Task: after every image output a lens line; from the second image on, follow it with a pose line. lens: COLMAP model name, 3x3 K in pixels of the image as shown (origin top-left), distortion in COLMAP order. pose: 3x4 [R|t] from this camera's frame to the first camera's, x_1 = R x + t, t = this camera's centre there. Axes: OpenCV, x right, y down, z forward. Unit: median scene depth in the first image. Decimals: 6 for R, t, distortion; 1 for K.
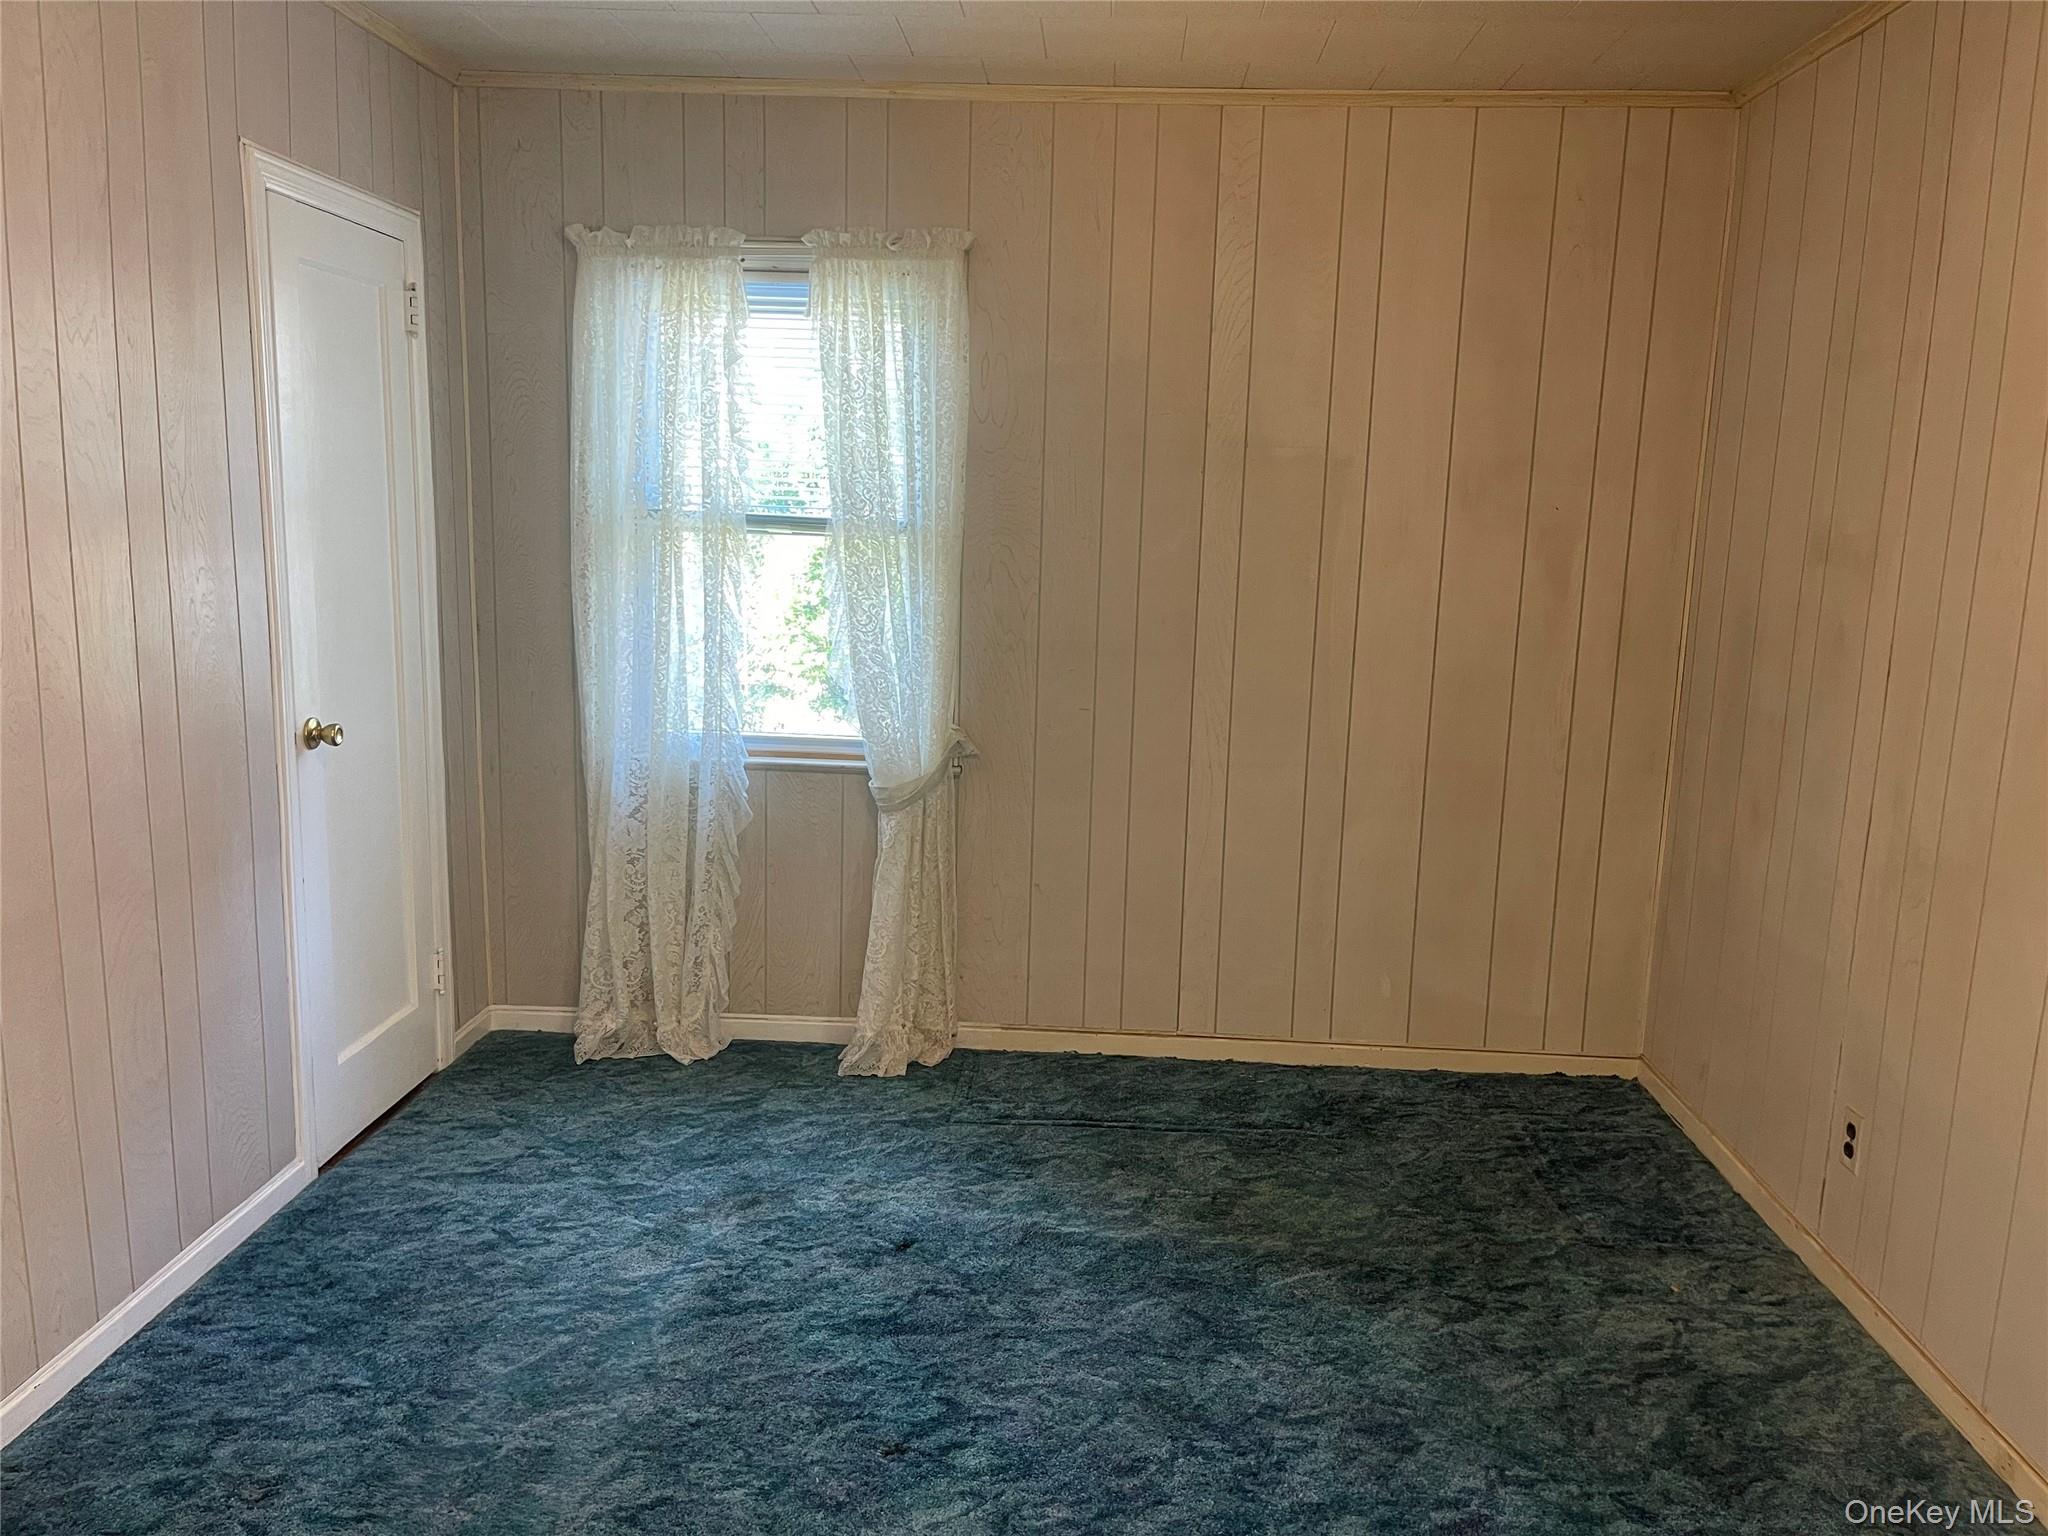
lens RADIAL K [[1503.4, 0, 1024.0], [0, 1503.4, 768.0], [0, 0, 1]] dist [0.054978, -0.092747]
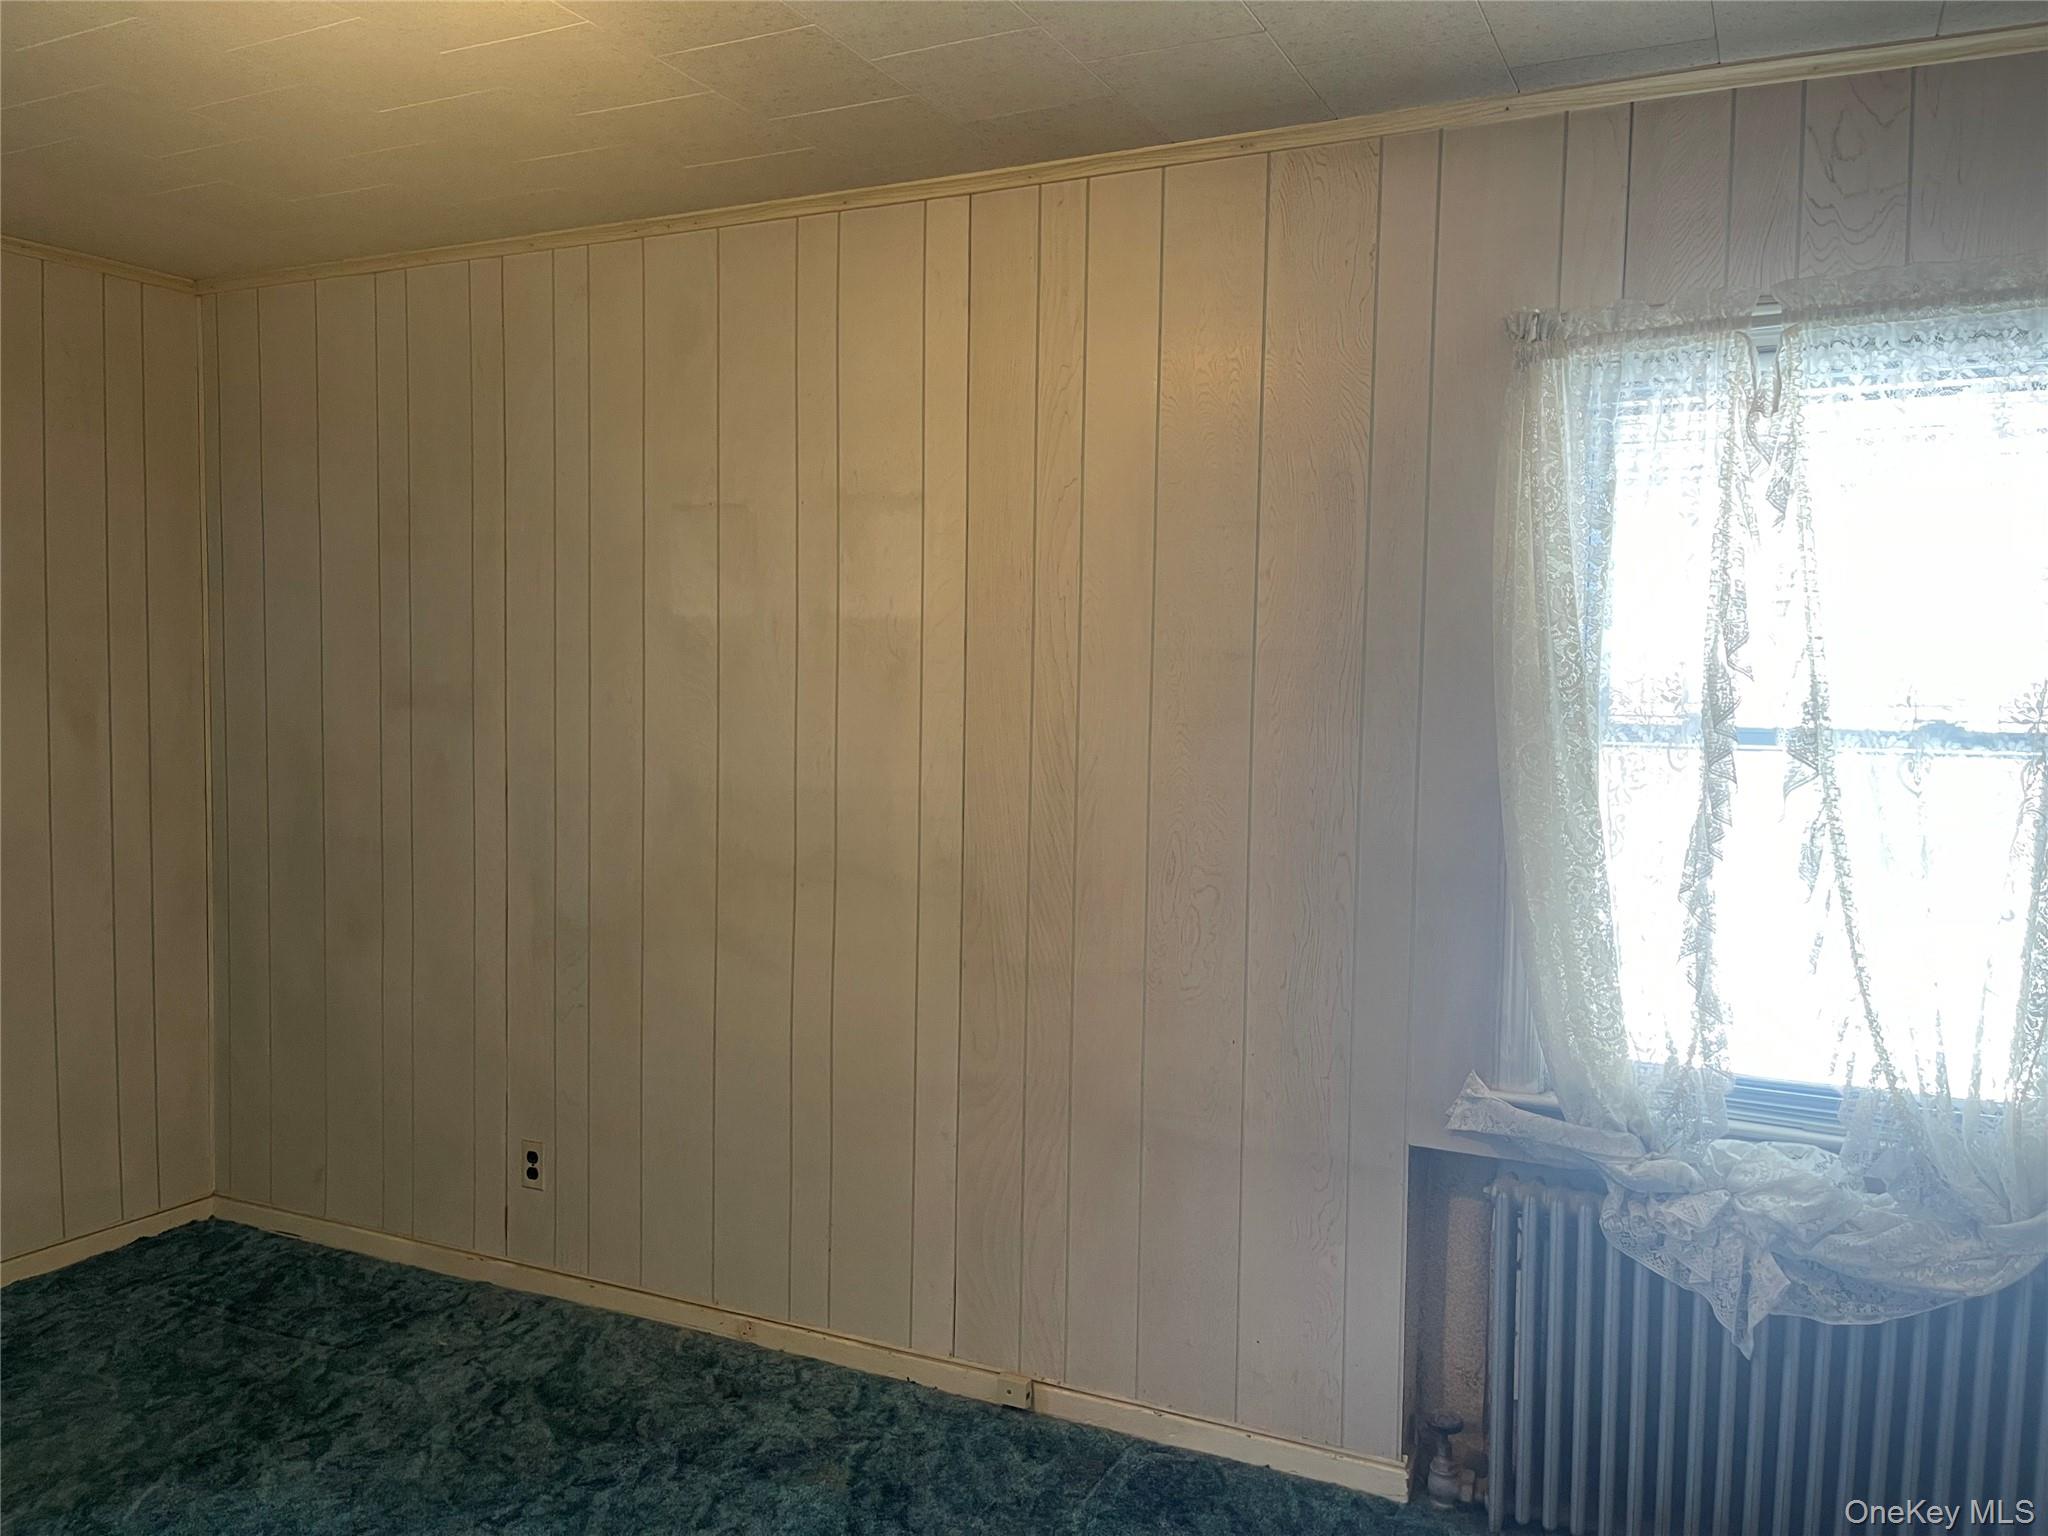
lens RADIAL K [[1521.9, 0, 1024.0], [0, 1521.9, 768.0], [0, 0, 1]] dist [0.001365, -0.096734]
pose [[0.367308, -0.077800, 0.926840, -0.425389], [0.156901, 0.987397, 0.020703, -0.037595], [-0.916770, 0.137817, 0.374886, 0.116278]]
